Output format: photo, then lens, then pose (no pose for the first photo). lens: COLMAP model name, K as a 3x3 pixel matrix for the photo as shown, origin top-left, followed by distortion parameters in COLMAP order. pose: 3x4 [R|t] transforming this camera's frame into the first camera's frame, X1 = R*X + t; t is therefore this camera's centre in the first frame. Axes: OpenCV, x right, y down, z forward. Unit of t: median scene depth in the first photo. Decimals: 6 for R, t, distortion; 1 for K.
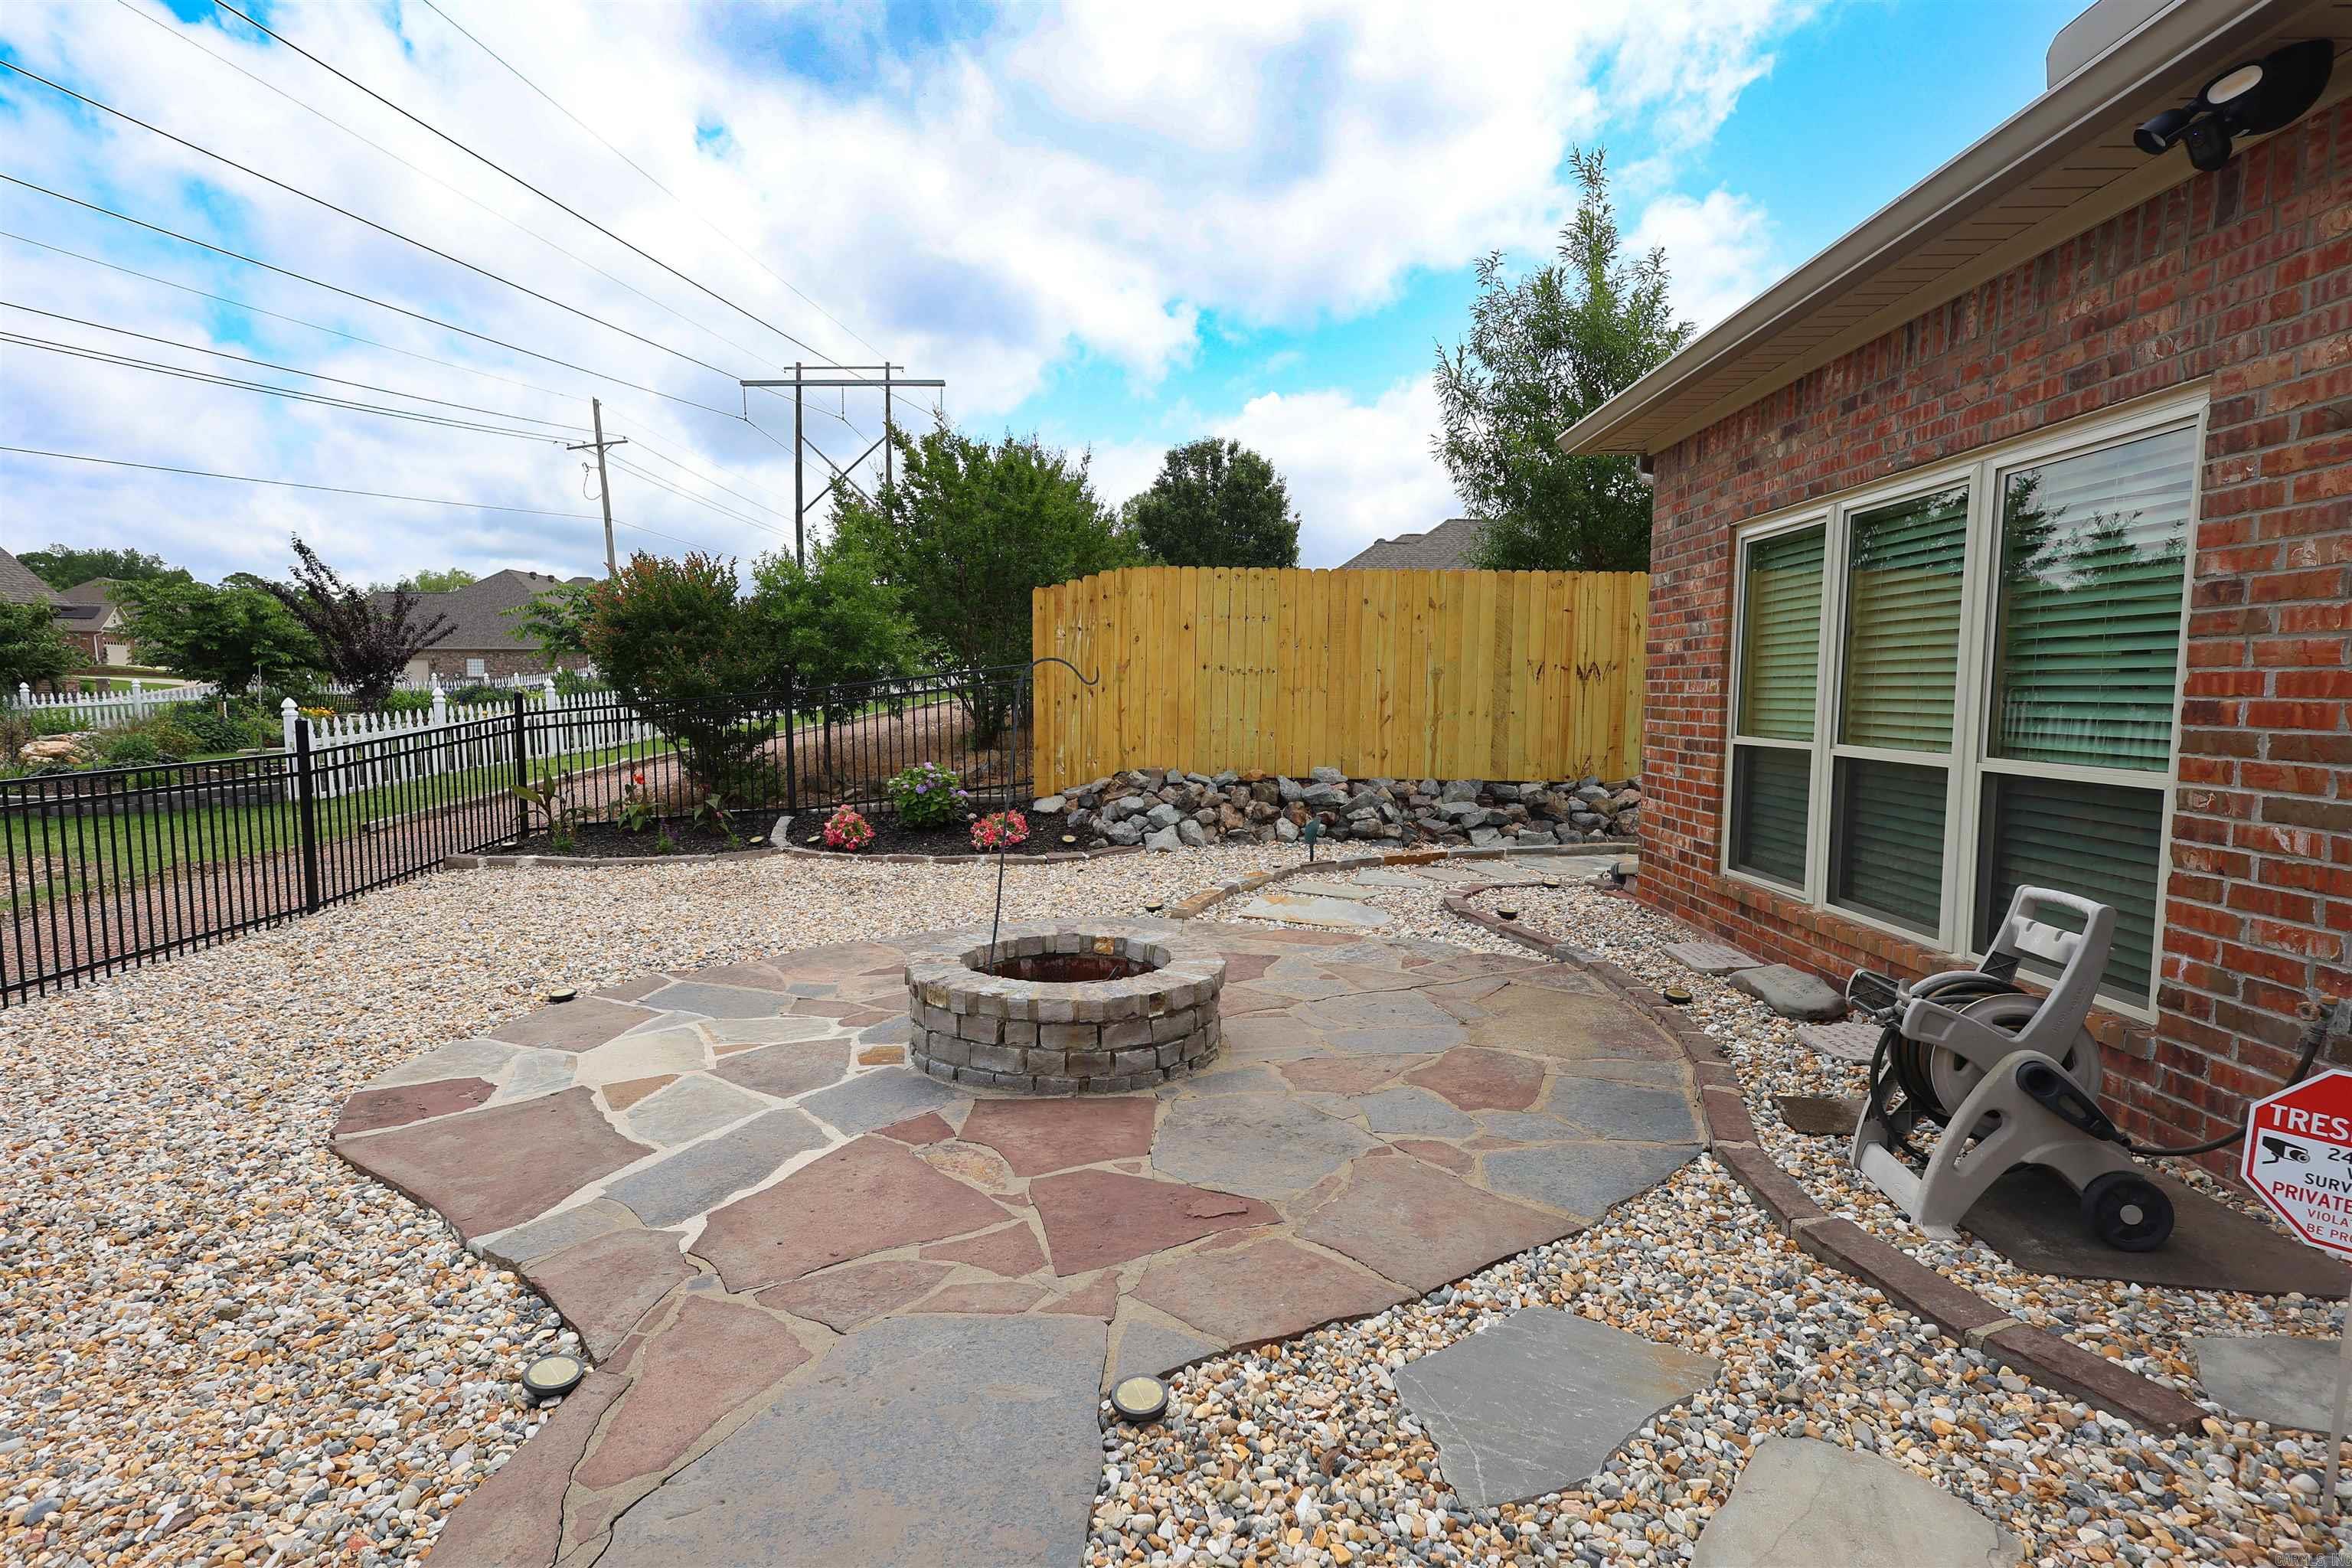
lens RADIAL K [[1105.6, 0, 1176.0], [0, 1105.6, 784.0], [0, 0, 1]] dist [0.000804, 0.000484]
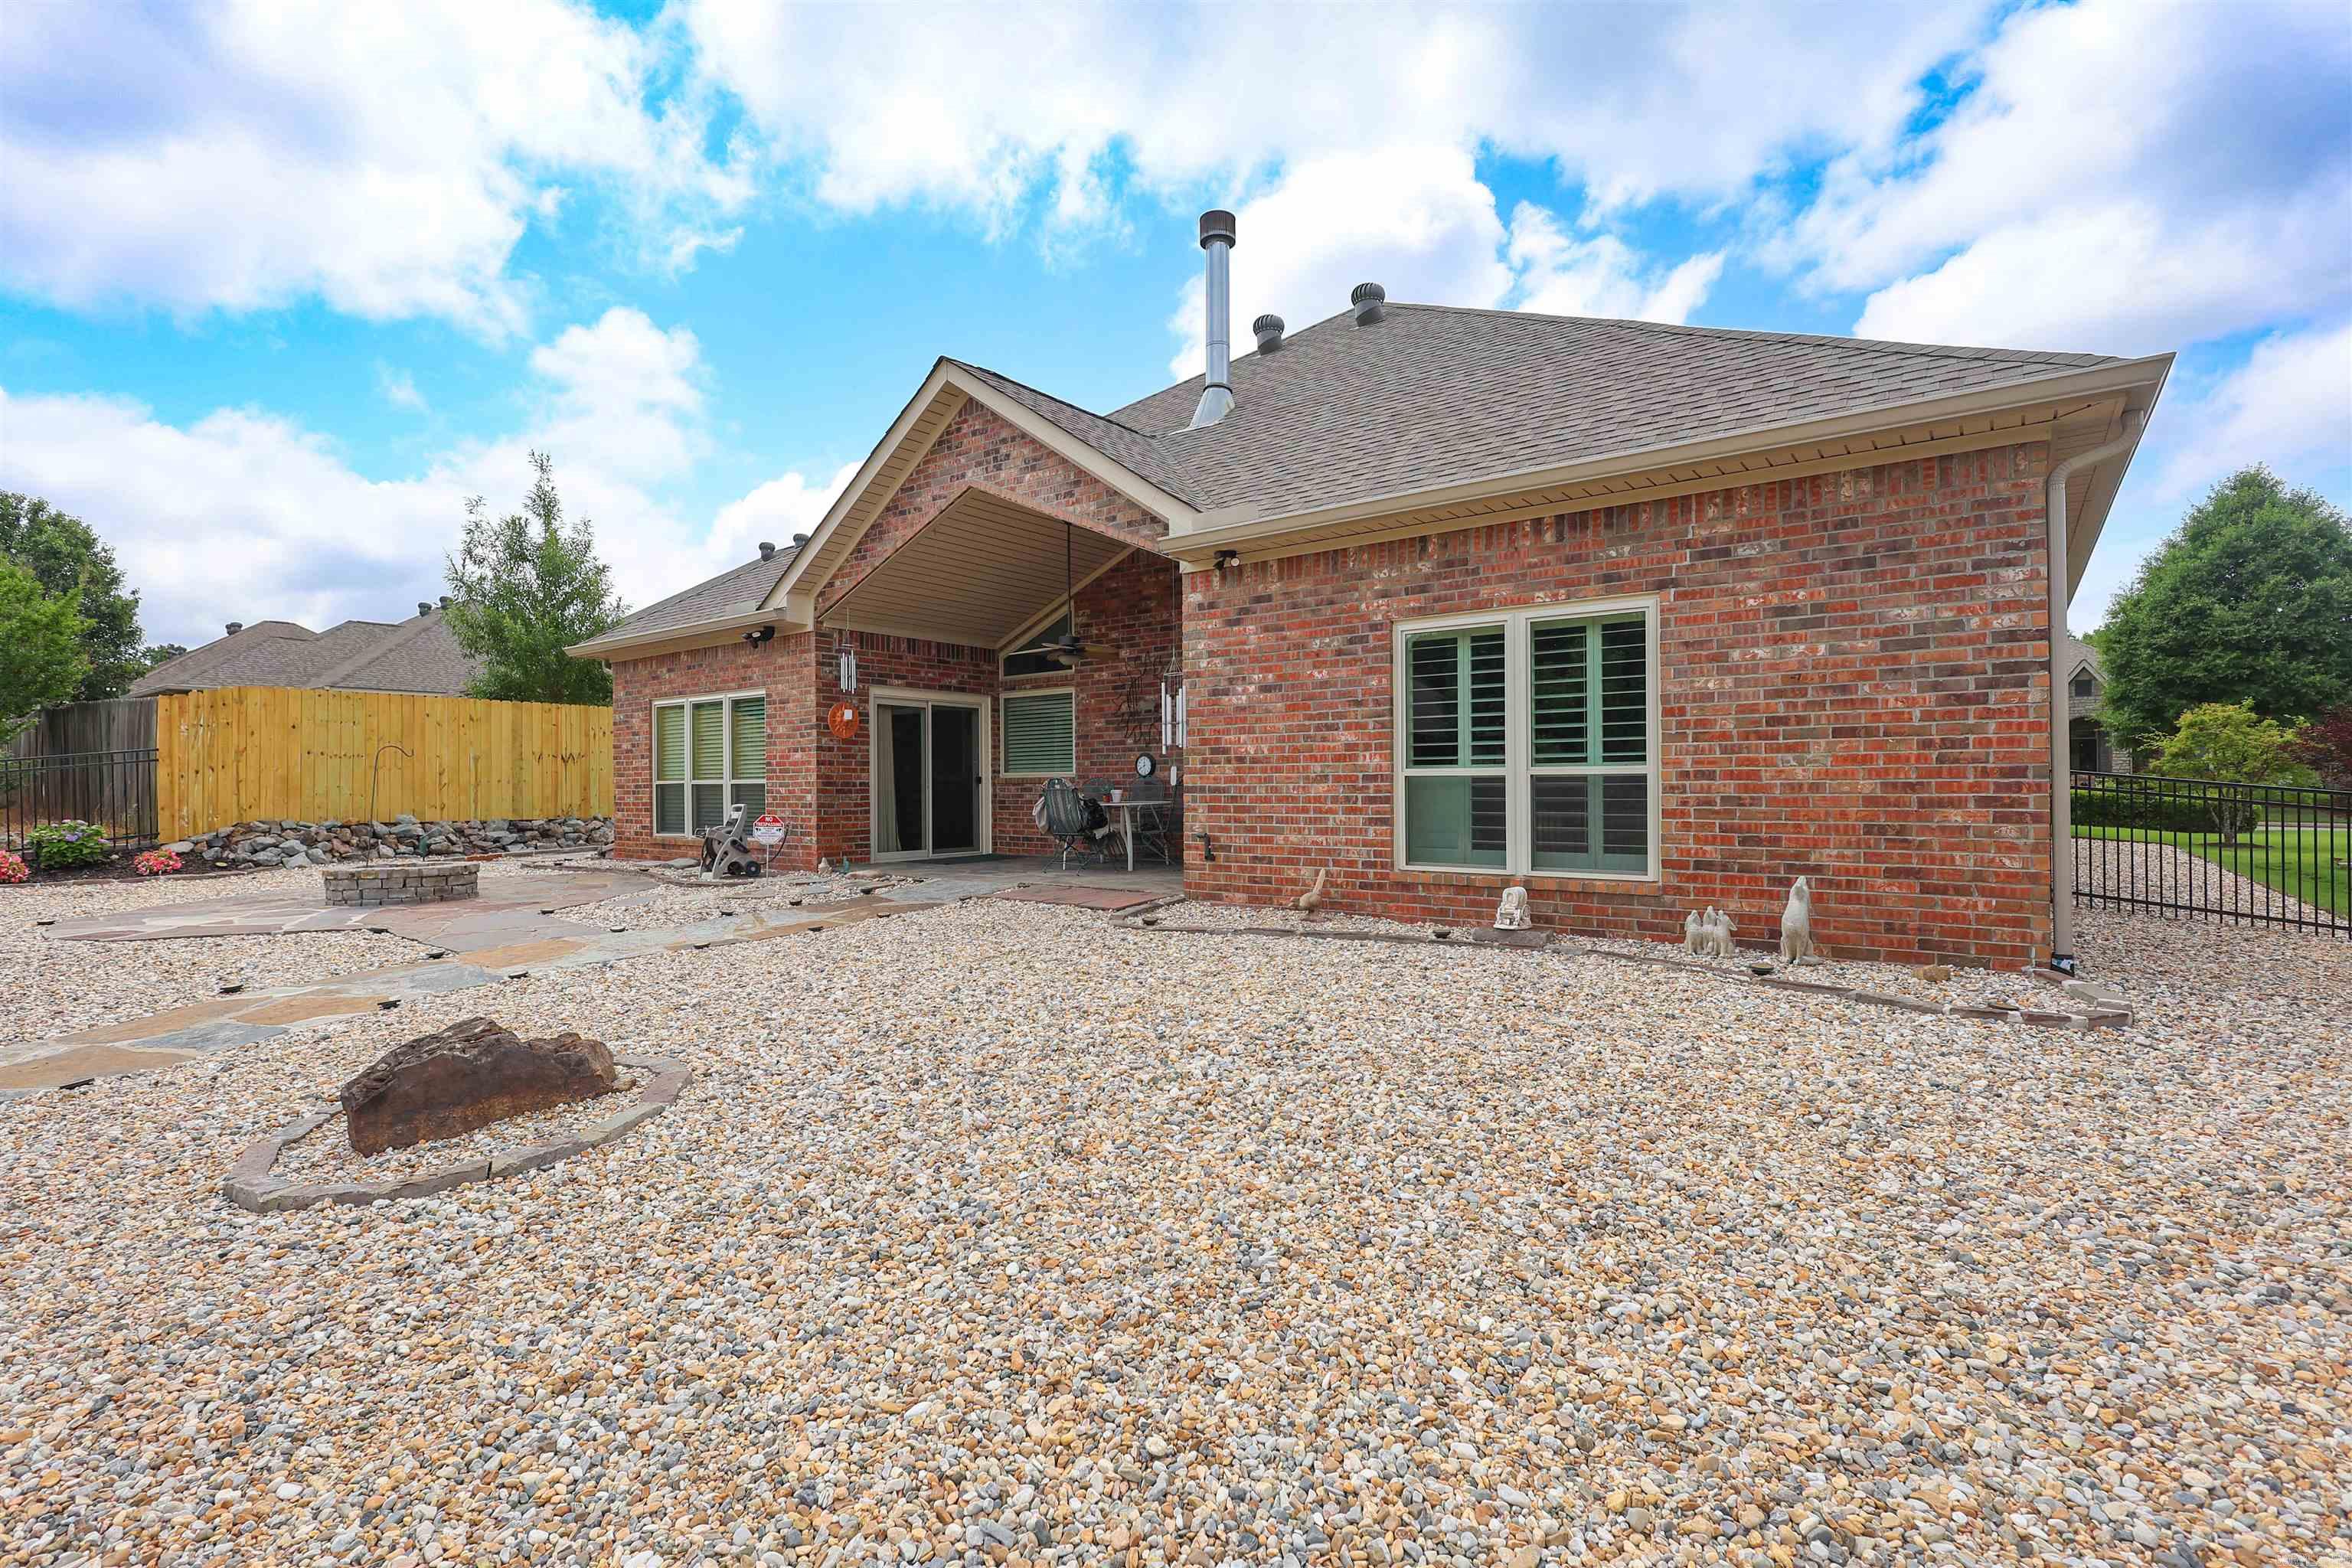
lens RADIAL K [[1094.0, 0, 1176.0], [0, 1094.0, 784.0], [0, 0, 1]] dist [-0.002843, -0.000239]
pose [[0.589733, -0.007177, 0.807566, -0.513149], [0.079366, 0.995635, -0.049109, 0.113069], [-0.803689, 0.093054, 0.587729, -0.901568]]
